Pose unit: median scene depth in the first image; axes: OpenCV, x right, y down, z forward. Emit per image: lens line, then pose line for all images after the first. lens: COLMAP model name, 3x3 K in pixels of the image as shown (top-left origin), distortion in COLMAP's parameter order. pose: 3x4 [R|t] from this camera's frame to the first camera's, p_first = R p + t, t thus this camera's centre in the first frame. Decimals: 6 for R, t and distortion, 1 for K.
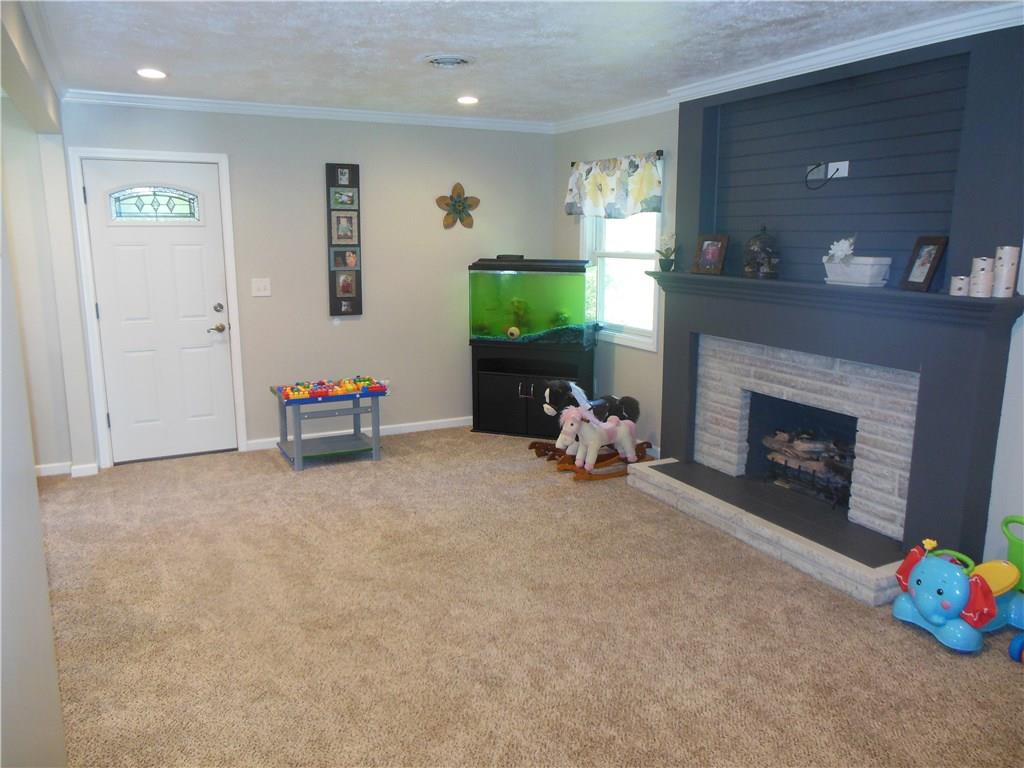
lens RADIAL K [[785.2, 0, 512.0], [0, 785.2, 384.0], [0, 0, 1]] dist [-0.099092, 0.212652]
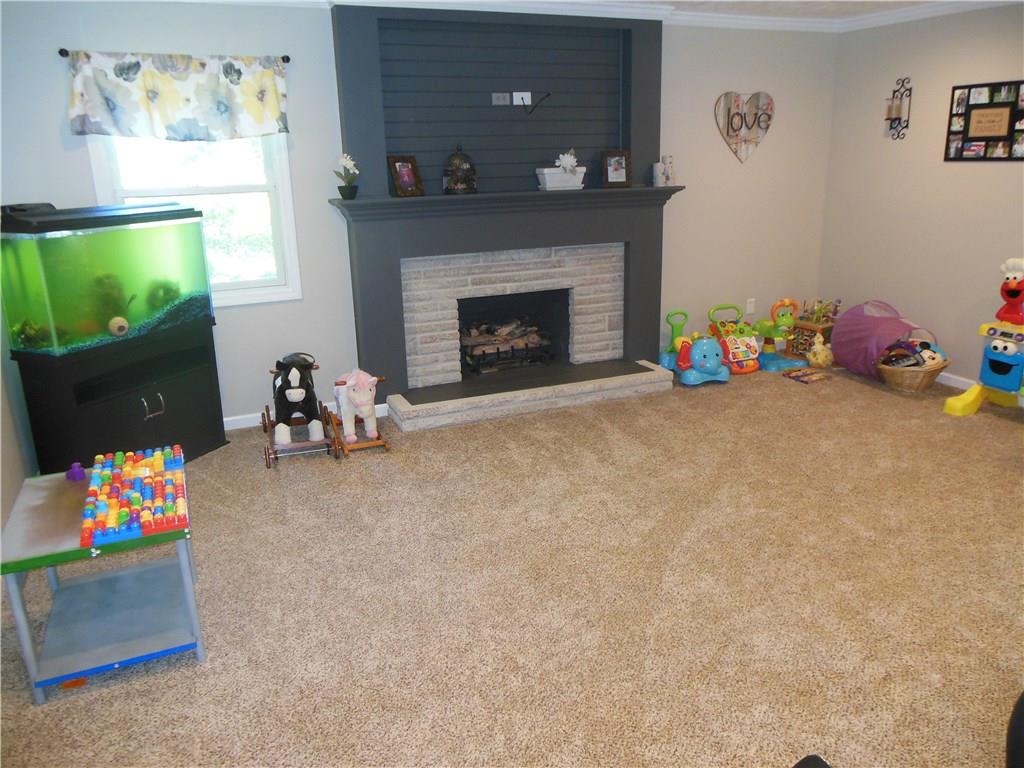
lens RADIAL K [[785.2, 0, 512.0], [0, 785.2, 384.0], [0, 0, 1]] dist [-0.099092, 0.212652]
pose [[0.065686, -0.287601, 0.955495, -0.798652], [0.215125, 0.939126, 0.267885, -0.163753], [-0.974375, 0.187955, 0.123558, 0.843215]]
